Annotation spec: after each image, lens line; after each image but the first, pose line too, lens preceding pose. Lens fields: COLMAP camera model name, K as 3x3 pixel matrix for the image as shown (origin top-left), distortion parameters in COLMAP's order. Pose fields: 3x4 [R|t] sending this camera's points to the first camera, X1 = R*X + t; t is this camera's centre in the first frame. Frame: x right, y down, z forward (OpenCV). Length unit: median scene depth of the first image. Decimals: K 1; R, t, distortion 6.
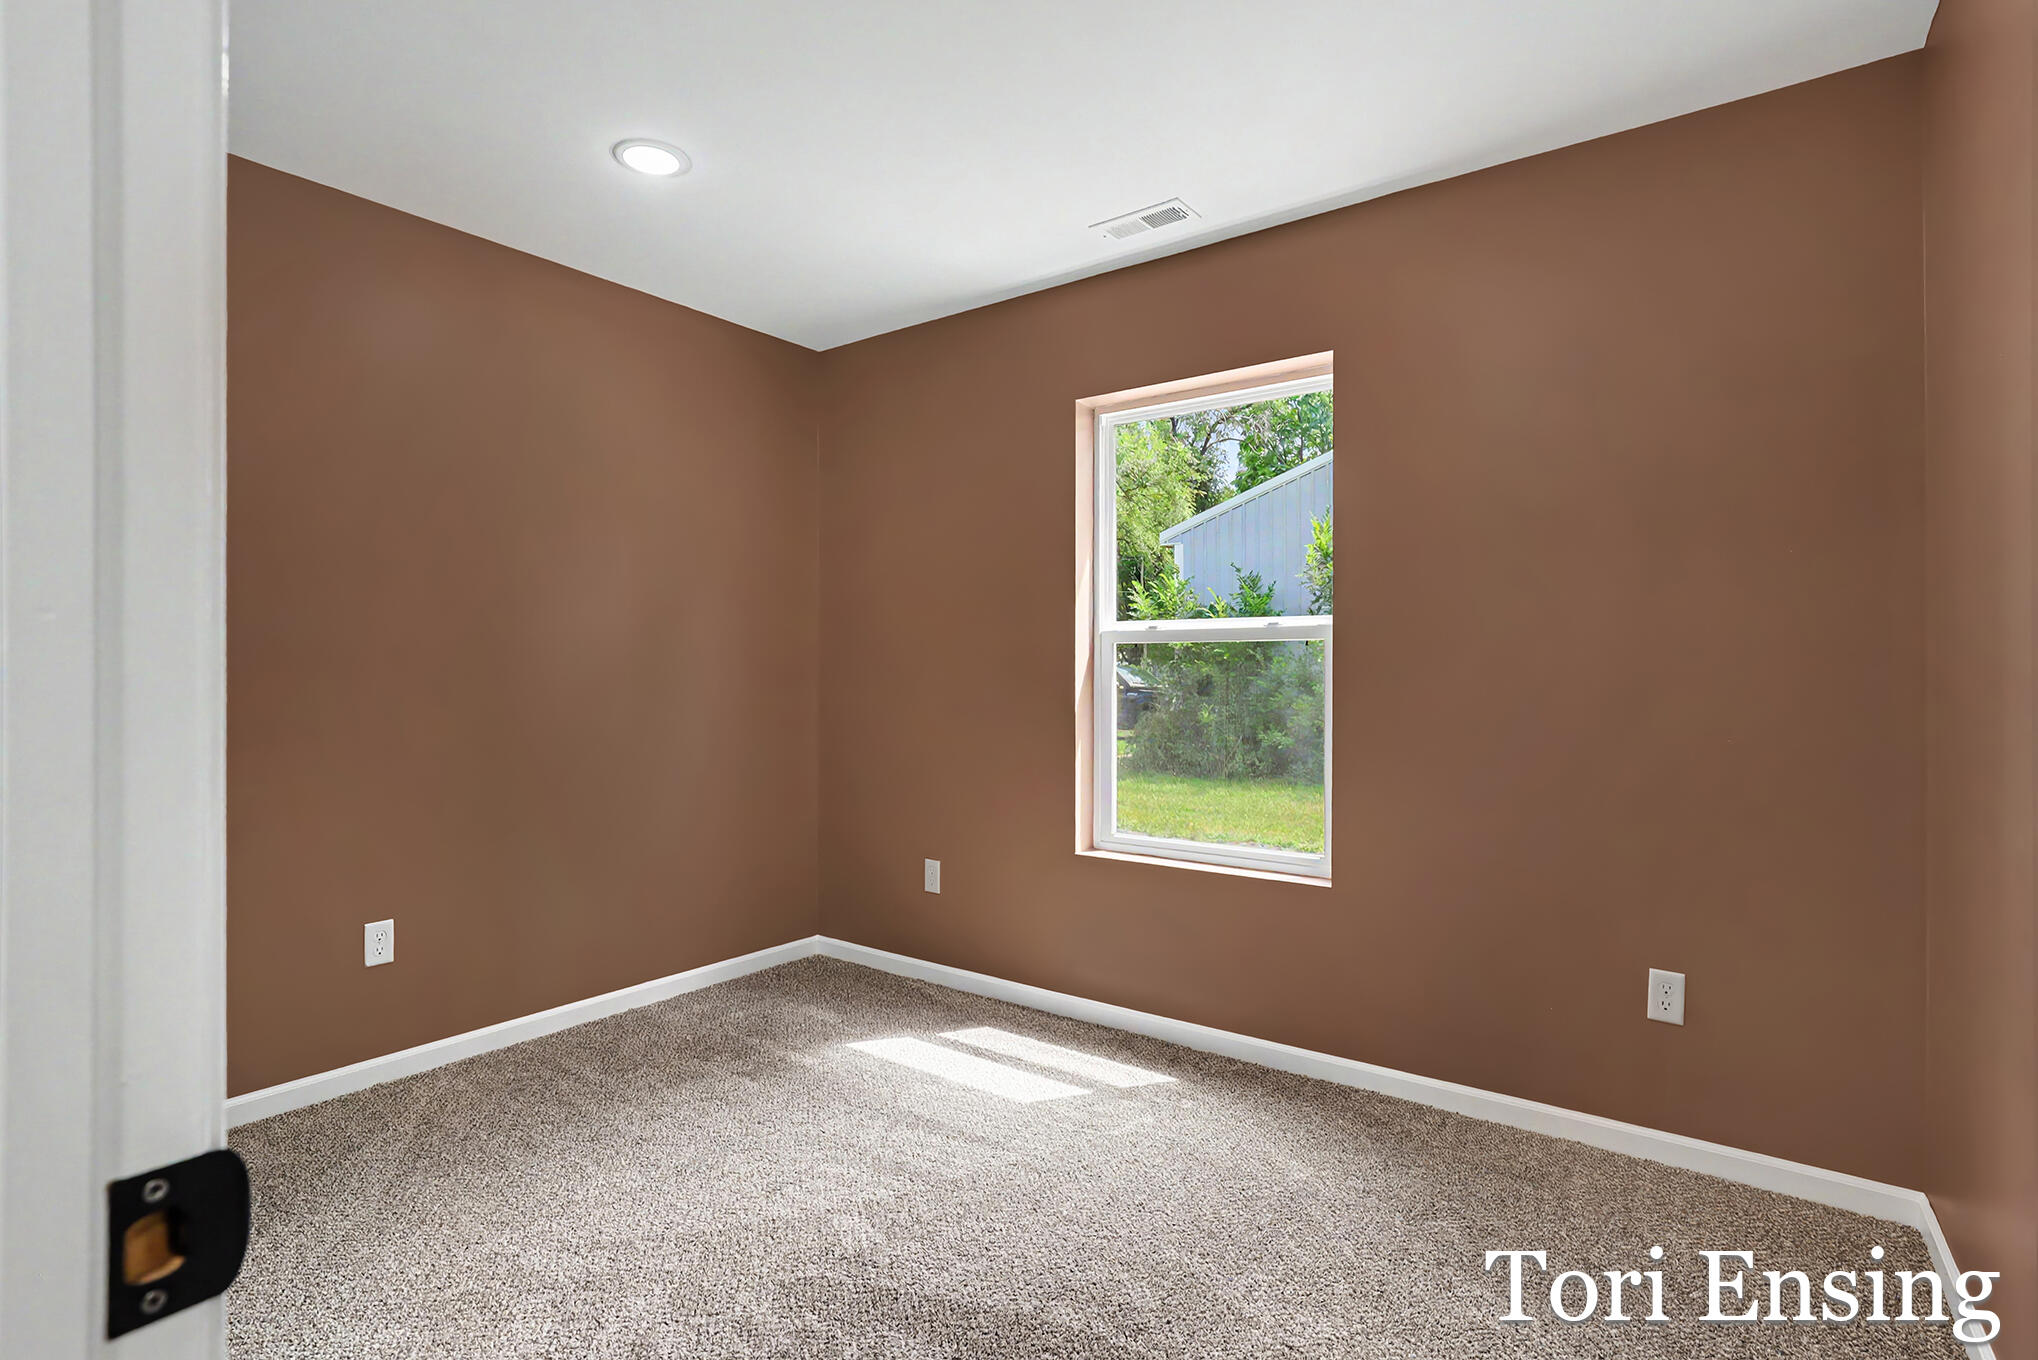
lens RADIAL K [[961.8, 0, 1053.1], [0, 961.8, 701.4], [0, 0, 1]] dist [-0.014899, -0.000583]
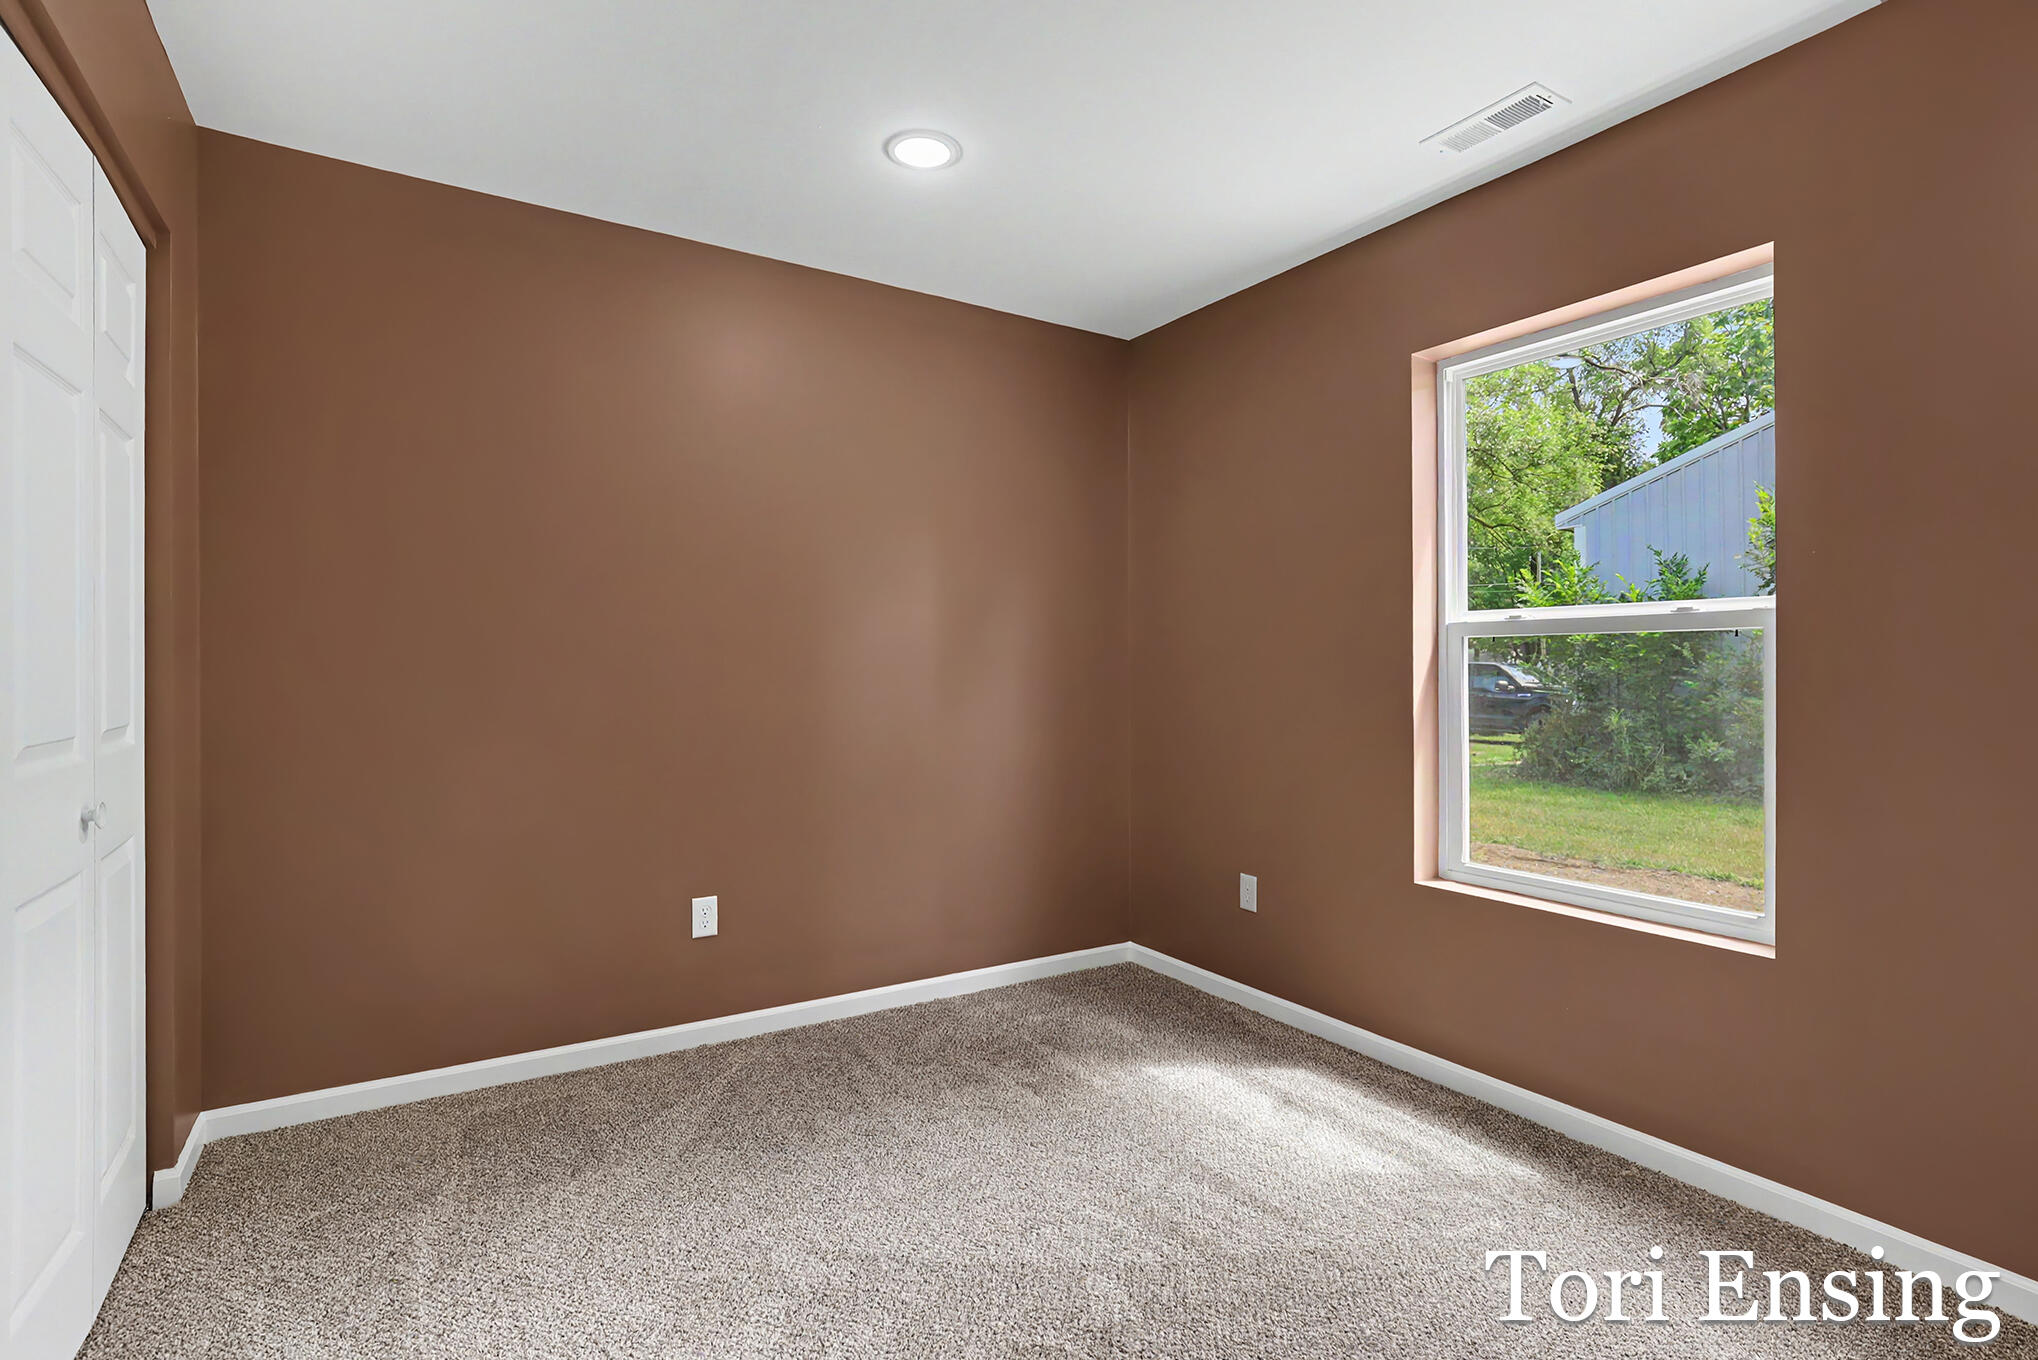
lens RADIAL K [[961.8, 0, 1011.0], [0, 961.8, 676.7], [0, 0, 1]] dist [-0.014899, -0.000583]
pose [[0.919400, 0.001899, -0.393318, 0.039671], [-0.011530, 0.999689, -0.022126, -0.000909], [0.393154, 0.024878, 0.919136, 0.095495]]
